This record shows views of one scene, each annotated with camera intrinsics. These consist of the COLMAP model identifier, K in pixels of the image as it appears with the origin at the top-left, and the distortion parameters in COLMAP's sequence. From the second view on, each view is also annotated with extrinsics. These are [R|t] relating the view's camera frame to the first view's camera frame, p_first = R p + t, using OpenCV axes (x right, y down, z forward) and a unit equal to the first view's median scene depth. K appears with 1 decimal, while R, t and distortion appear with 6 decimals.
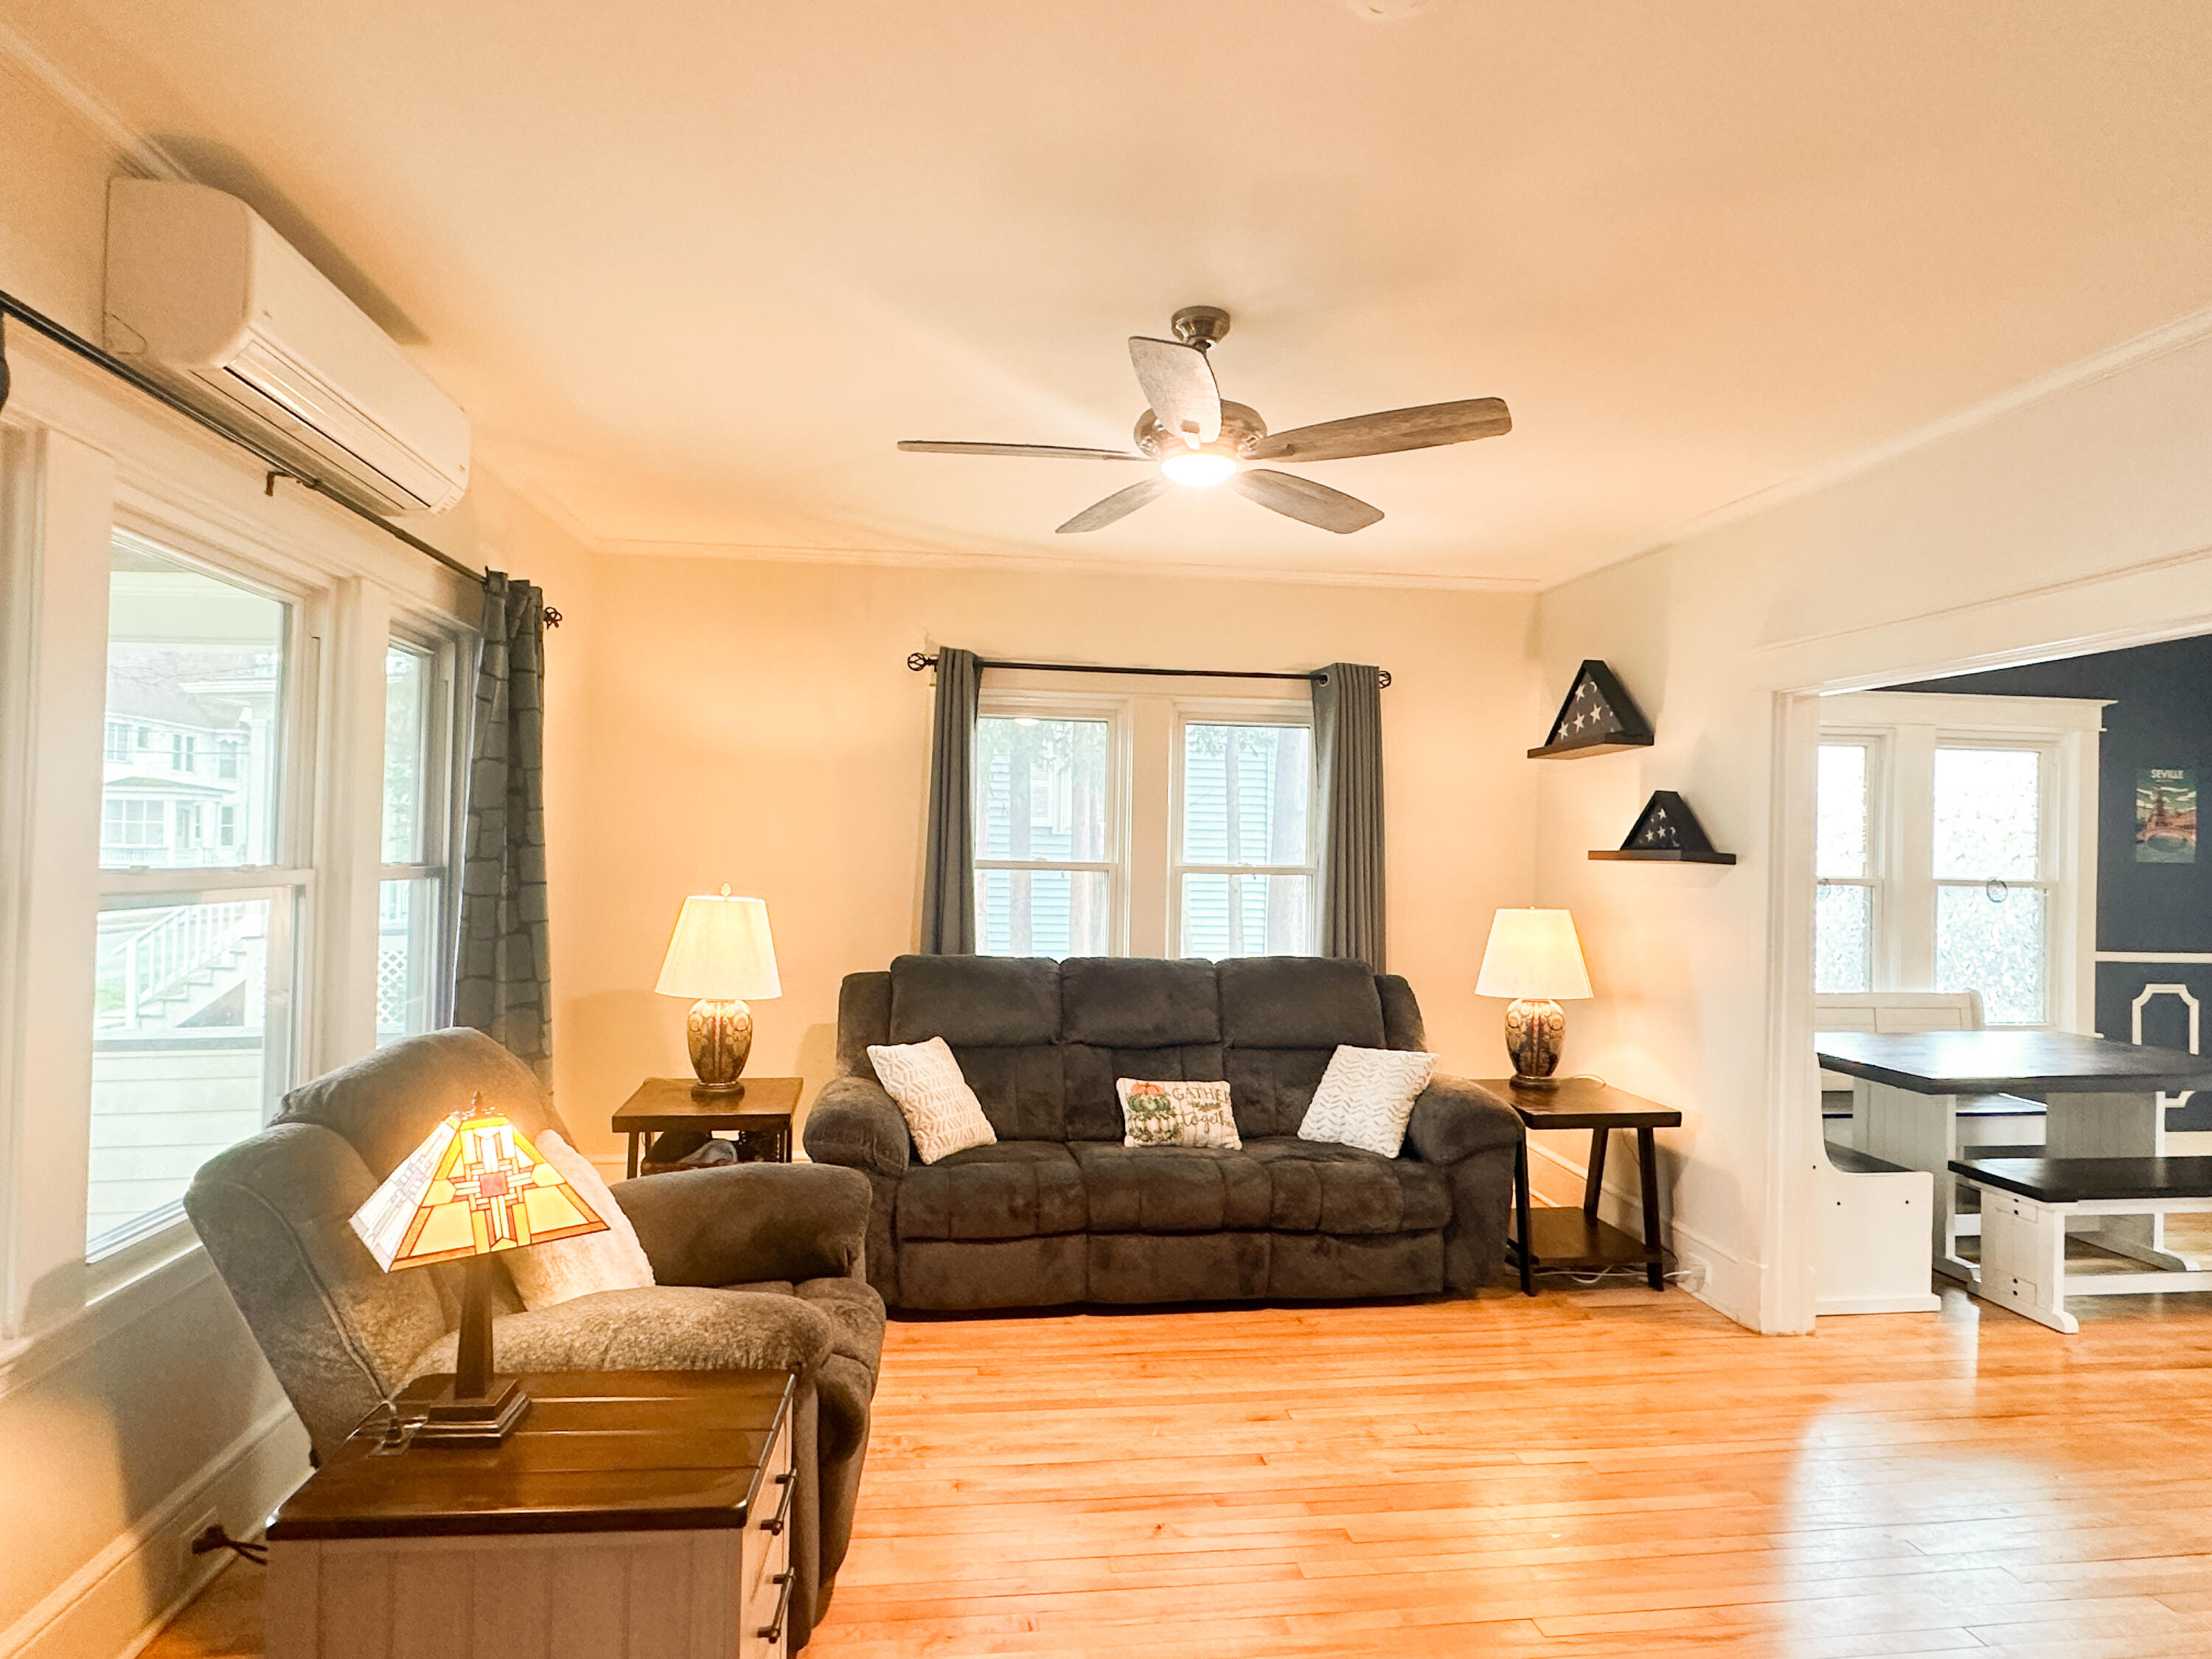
lens RADIAL K [[1242.8, 0, 1098.1], [0, 1242.8, 844.0], [0, 0, 1]] dist [-0.004552, -0.002275]
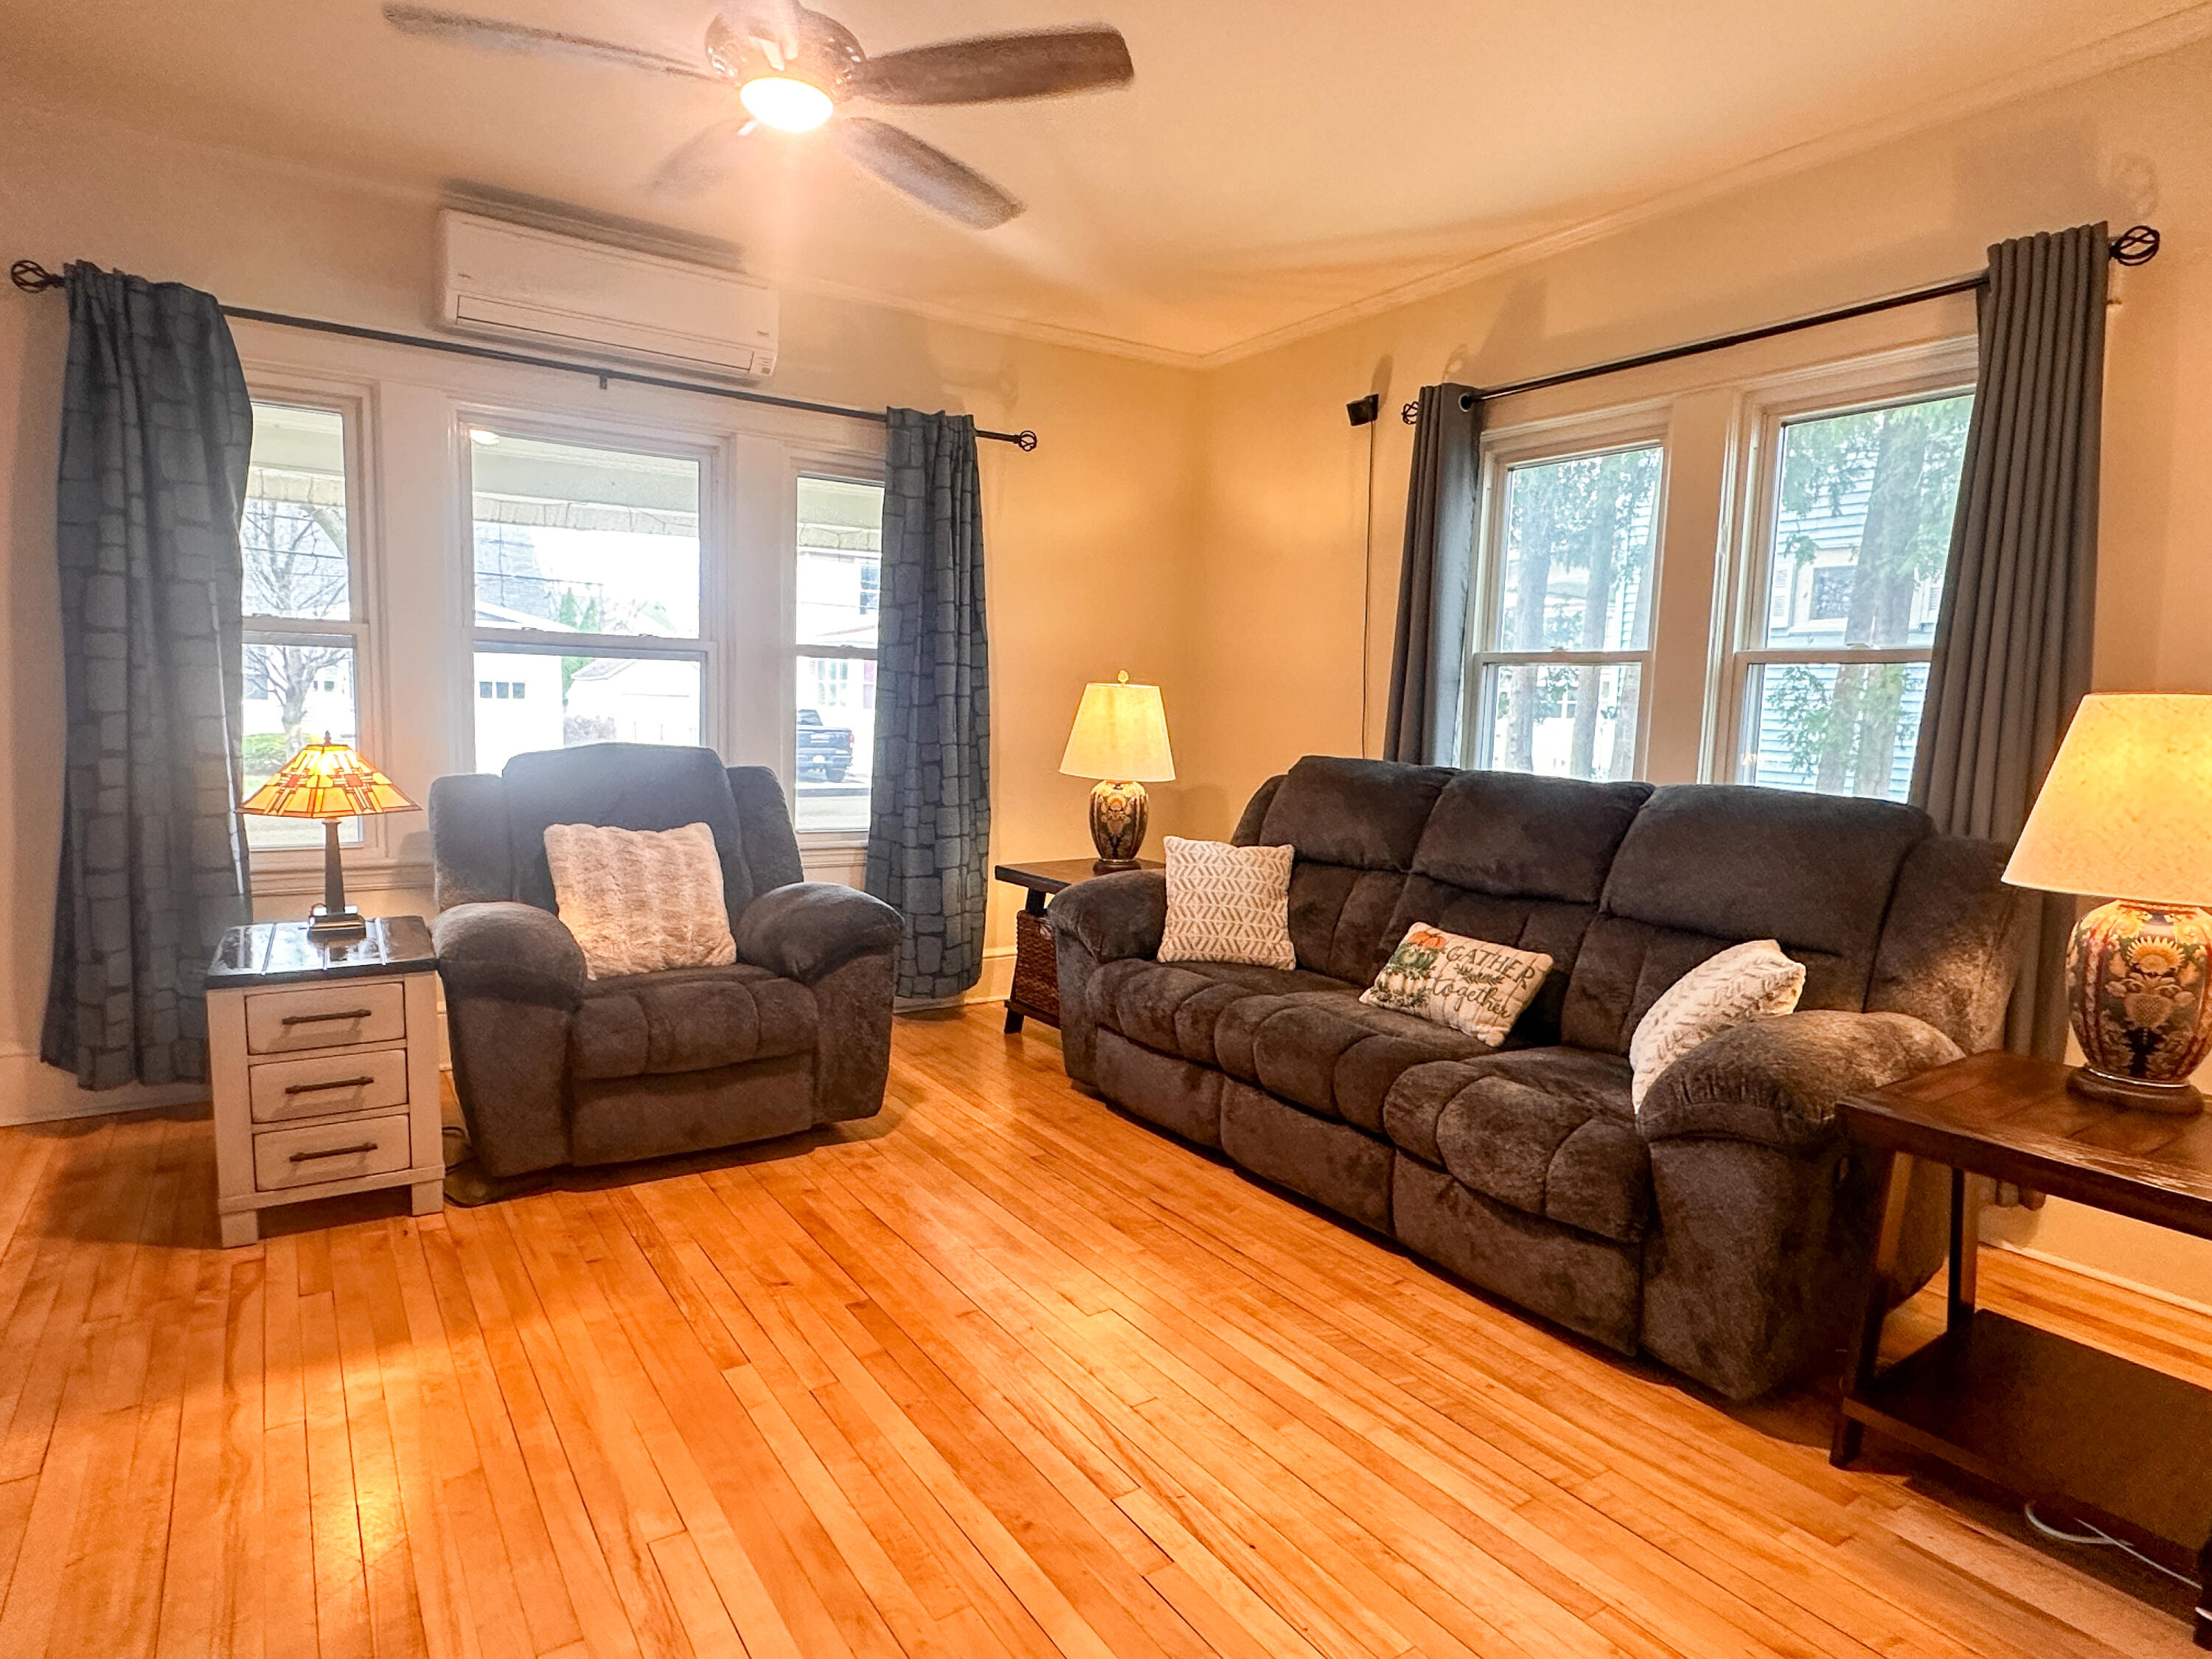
lens RADIAL K [[1242.8, 0, 1088.3], [0, 1242.8, 833.4], [0, 0, 1]] dist [-0.004552, -0.002275]
pose [[0.435653, 0.090819, -0.895521, 0.507028], [-0.015765, 0.995514, 0.093290, 0.056802], [0.899977, -0.026525, 0.435130, 0.414341]]
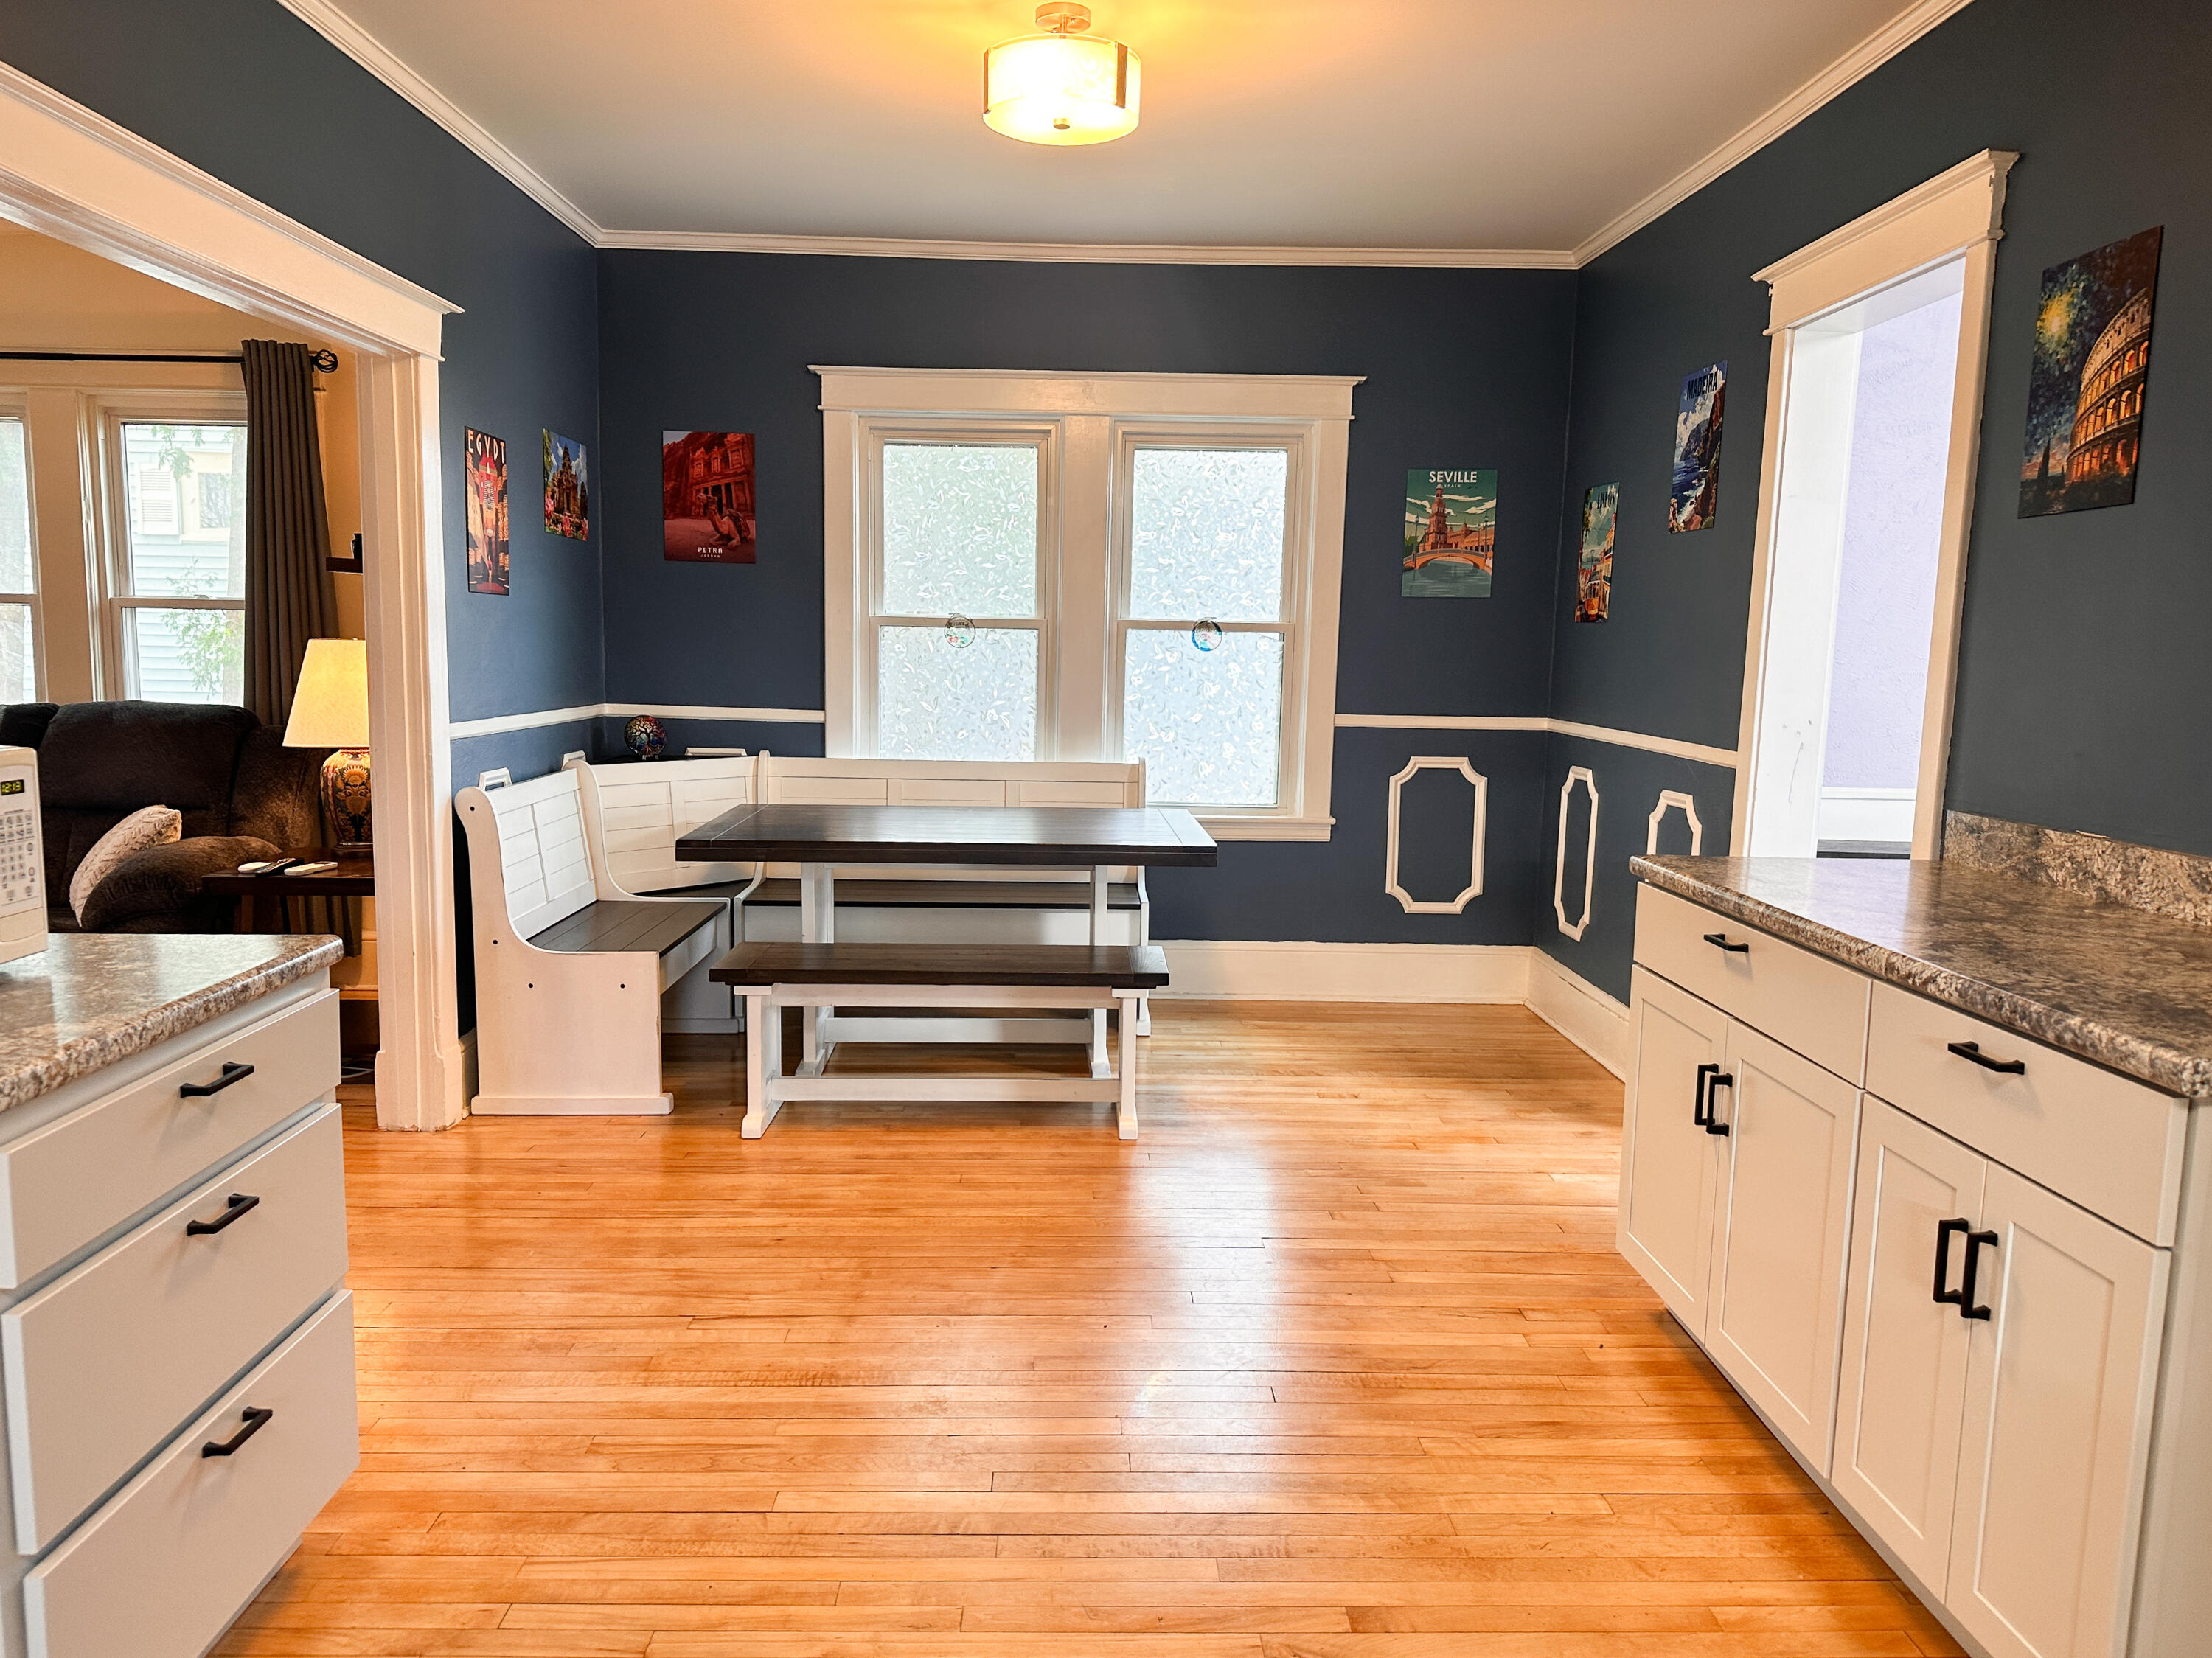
lens RADIAL K [[1547.3, 0, 1092.7], [0, 1547.3, 838.7], [0, 0, 1]] dist [0.088872, -0.121033]
pose [[0.994287, 0.012043, -0.106063, 0.833961], [0.001654, 0.991758, 0.128115, 0.043967], [0.106731, -0.127559, 0.986072, 0.013918]]
